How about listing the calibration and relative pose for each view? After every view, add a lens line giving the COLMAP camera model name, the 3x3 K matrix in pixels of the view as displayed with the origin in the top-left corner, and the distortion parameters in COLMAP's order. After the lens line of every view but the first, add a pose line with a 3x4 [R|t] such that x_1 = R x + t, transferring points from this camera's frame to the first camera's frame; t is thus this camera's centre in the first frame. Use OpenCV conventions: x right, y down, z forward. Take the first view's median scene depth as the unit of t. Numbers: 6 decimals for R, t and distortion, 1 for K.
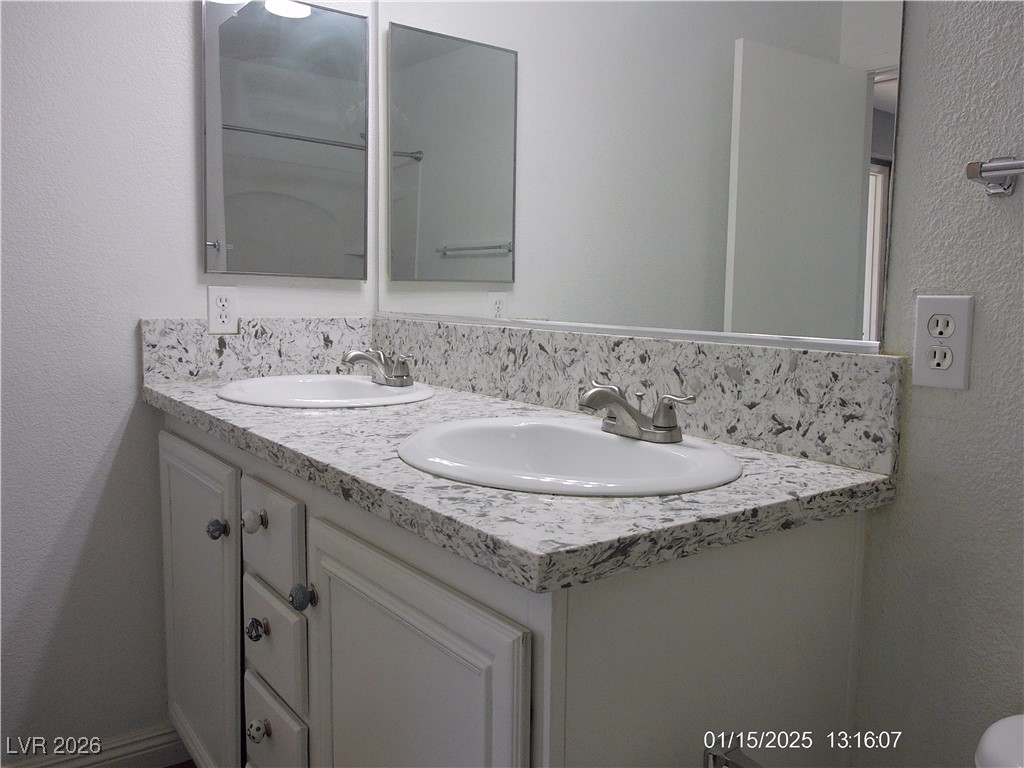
lens RADIAL K [[836.4, 0, 521.1], [0, 836.4, 380.1], [0, 0, 1]] dist [0.025210, -0.057734]
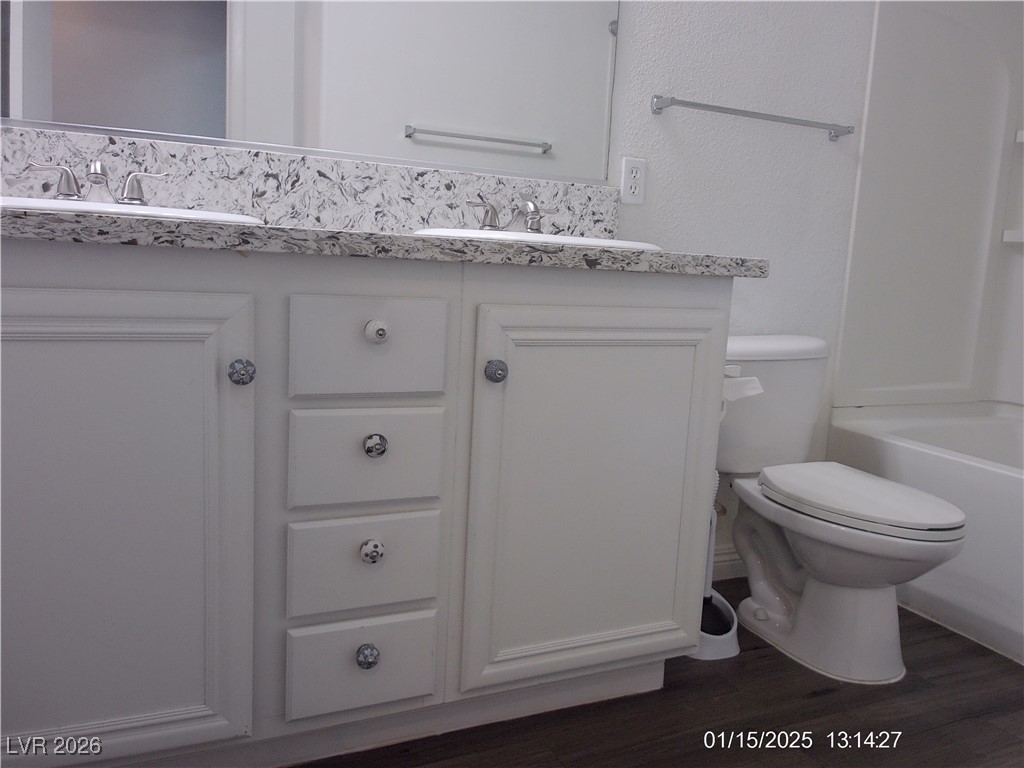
lens RADIAL K [[836.4, 0, 522.9], [0, 836.4, 392.7], [0, 0, 1]] dist [0.025210, -0.057734]
pose [[0.177532, -0.166588, 0.969913, -1.258036], [0.047895, 0.985863, 0.160561, 0.094810], [-0.982949, 0.017949, 0.183001, 0.688344]]
